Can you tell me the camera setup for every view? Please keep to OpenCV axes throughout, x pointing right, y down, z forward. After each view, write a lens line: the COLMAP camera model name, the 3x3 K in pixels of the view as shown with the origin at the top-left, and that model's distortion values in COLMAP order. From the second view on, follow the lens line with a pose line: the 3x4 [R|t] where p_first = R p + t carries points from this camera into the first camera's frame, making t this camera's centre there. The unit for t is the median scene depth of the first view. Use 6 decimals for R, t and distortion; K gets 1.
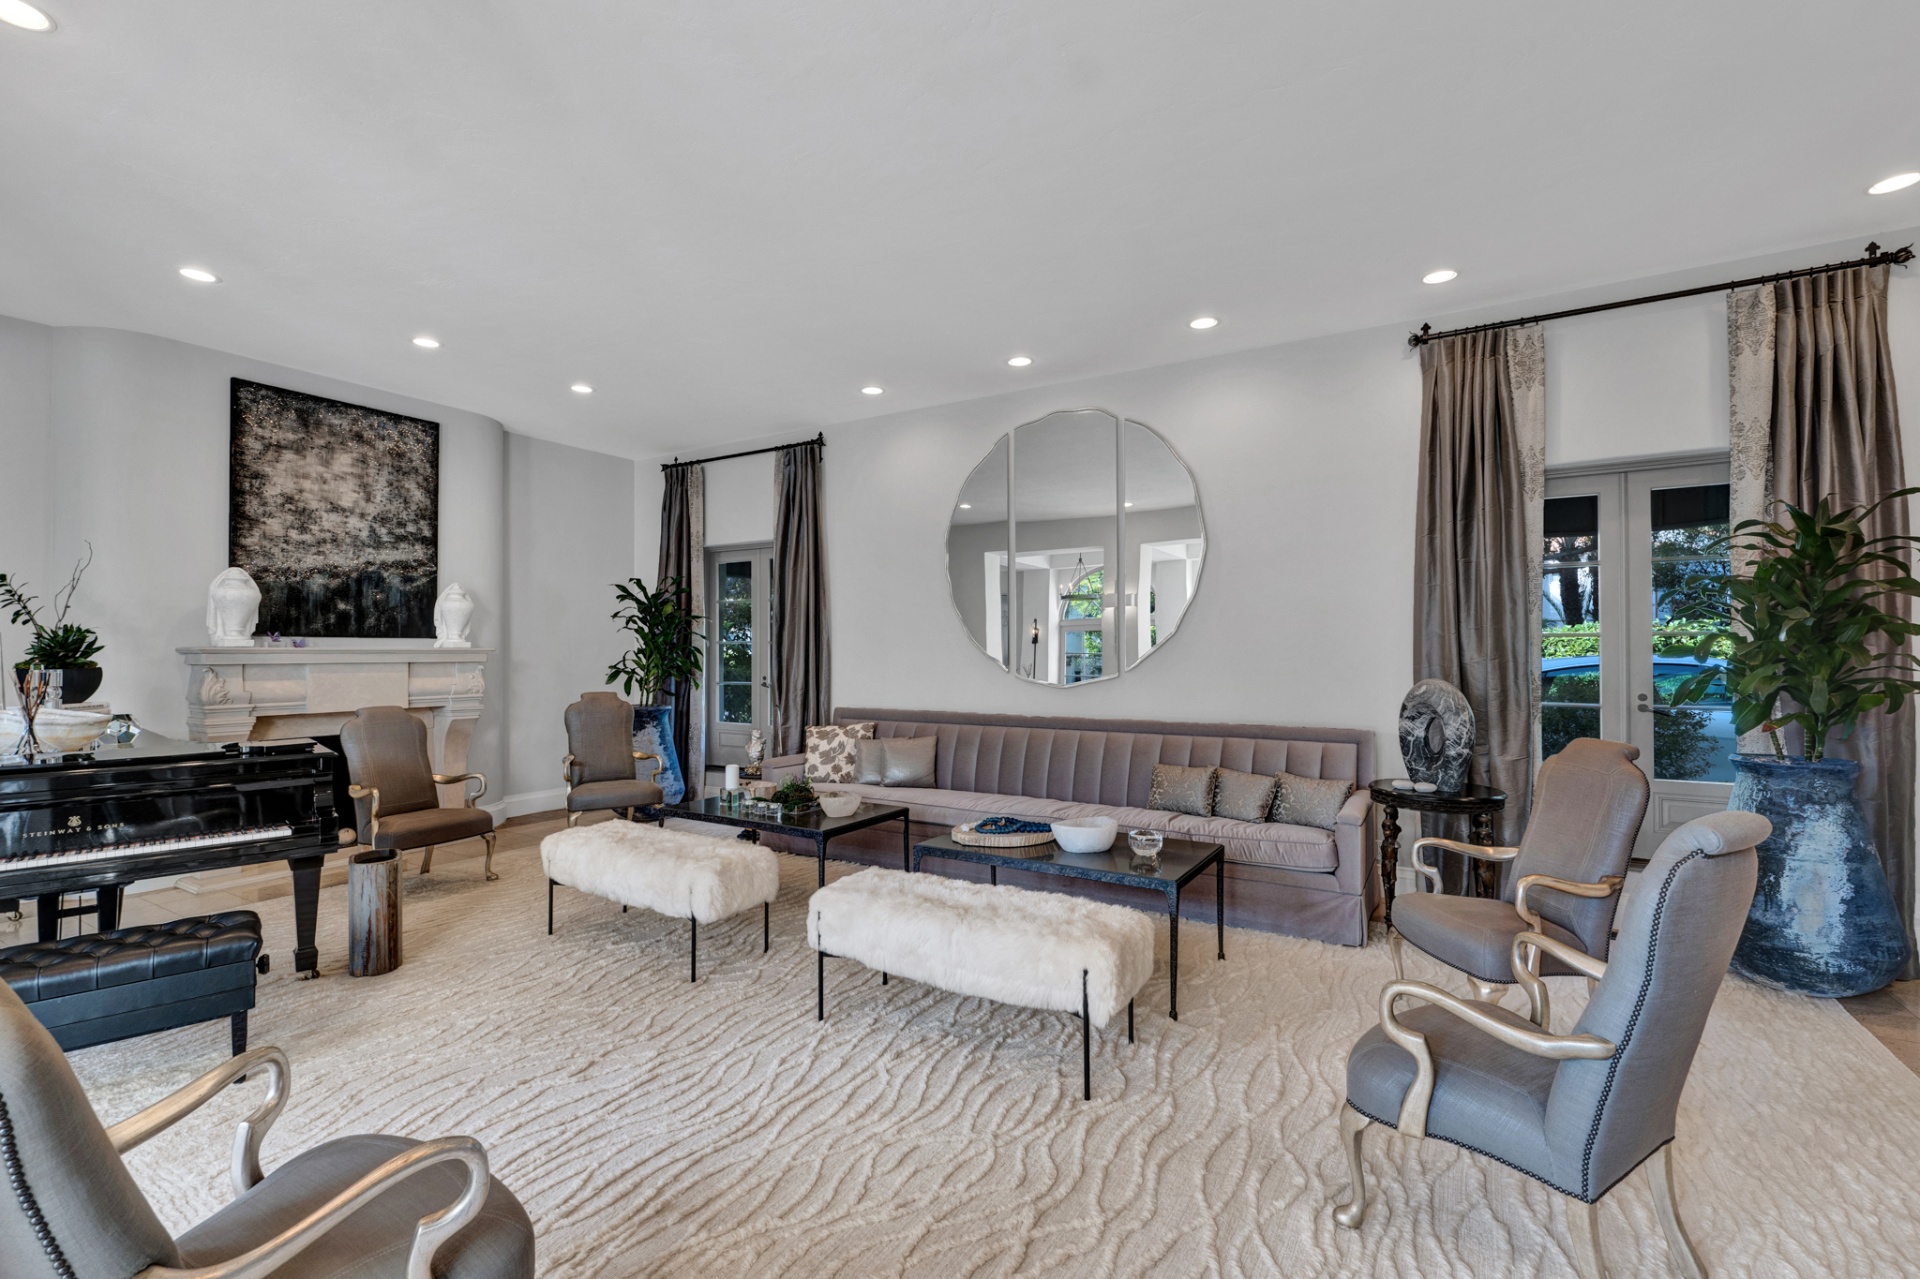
lens RADIAL K [[830.2, 0, 968.9], [0, 830.2, 643.9], [0, 0, 1]] dist [0.001257, 0.000065]
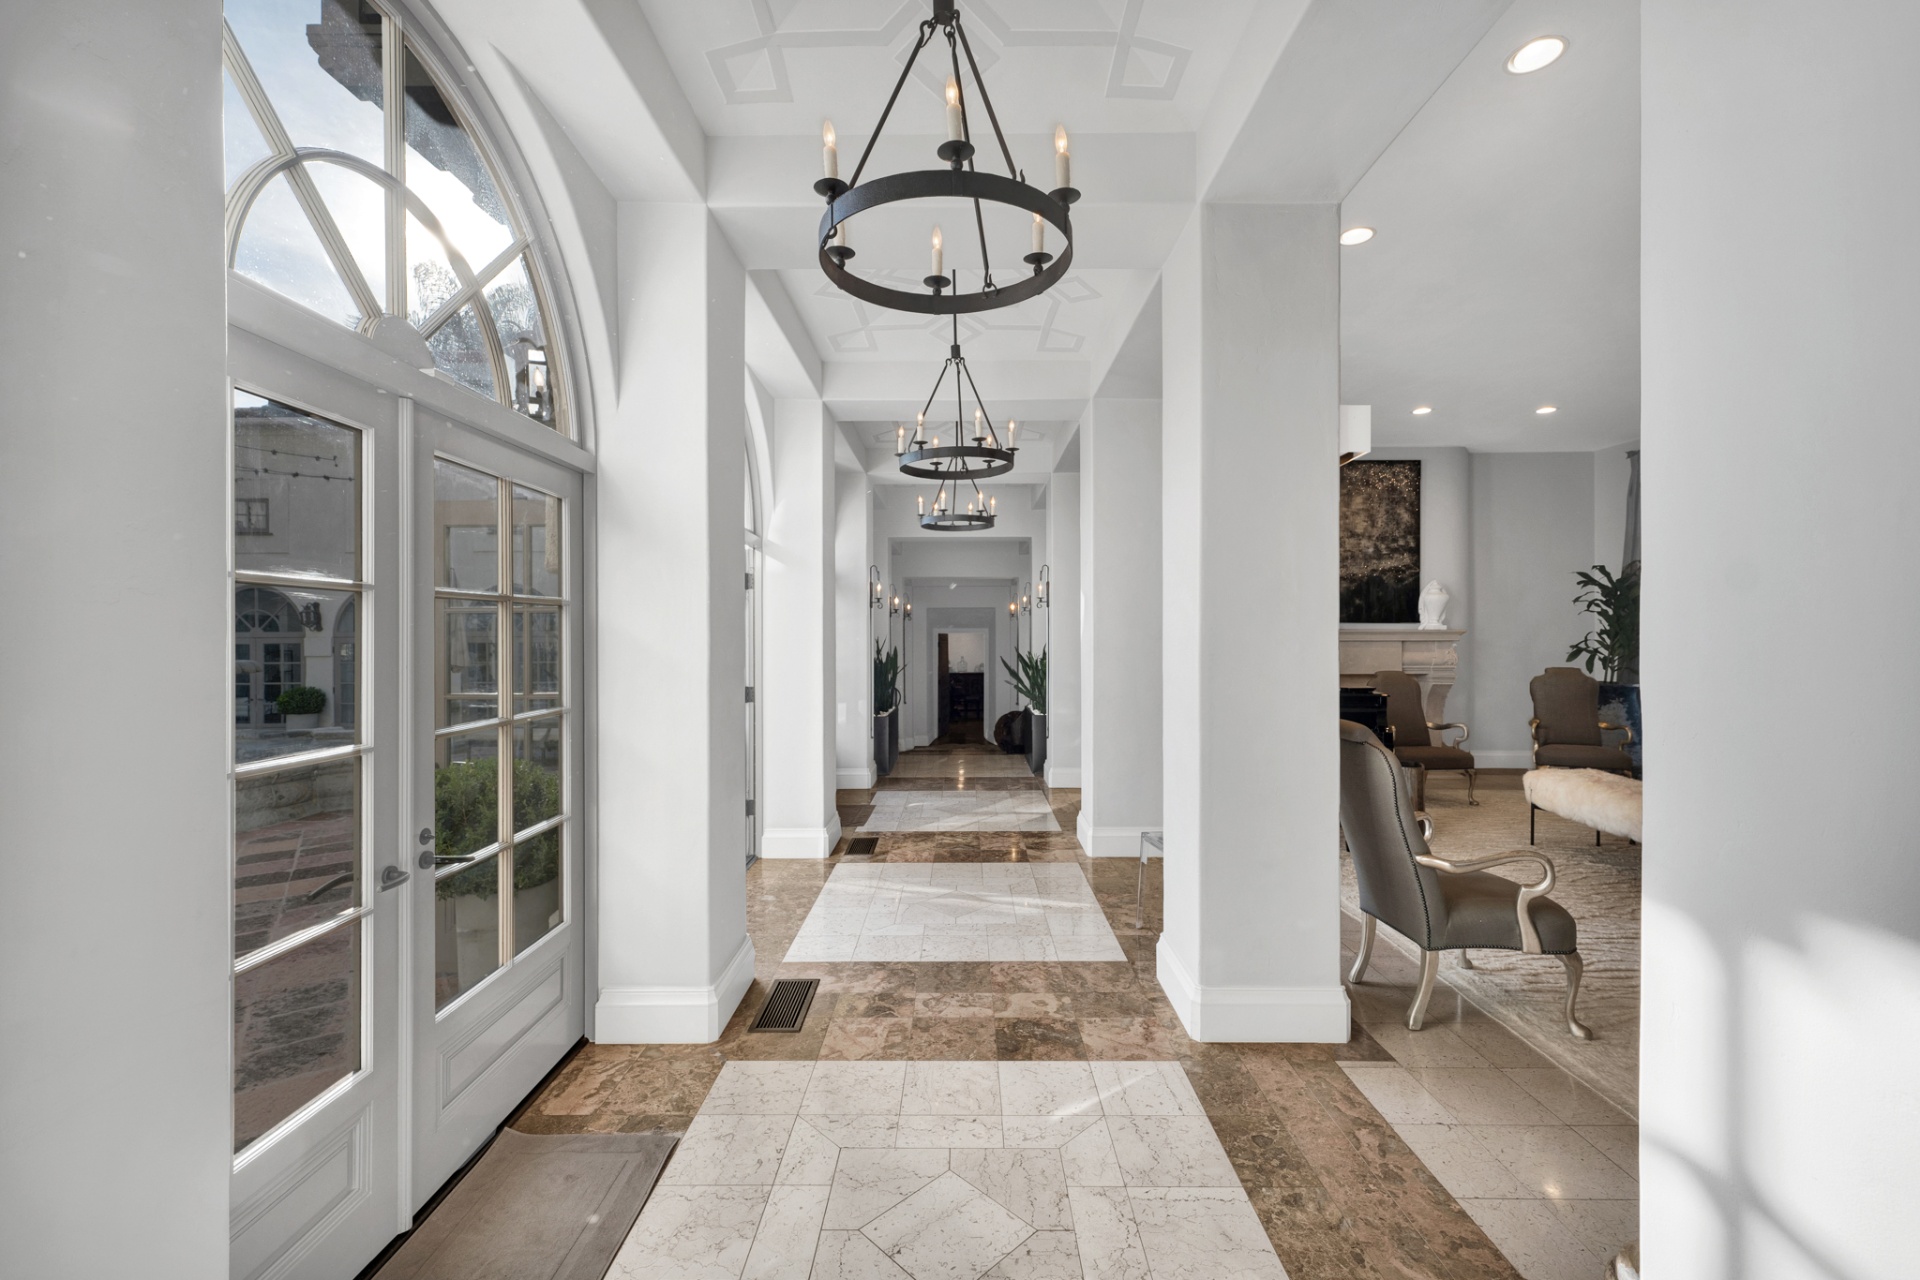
lens RADIAL K [[788.0, 0, 952.6], [0, 788.0, 634.6], [0, 0, 1]] dist [0.001555, -0.001297]
pose [[0.495780, 0.000106, -0.868448, 0.089011], [0.009358, 0.999941, 0.005465, -0.001643], [0.868398, -0.010836, 0.495750, -0.289979]]
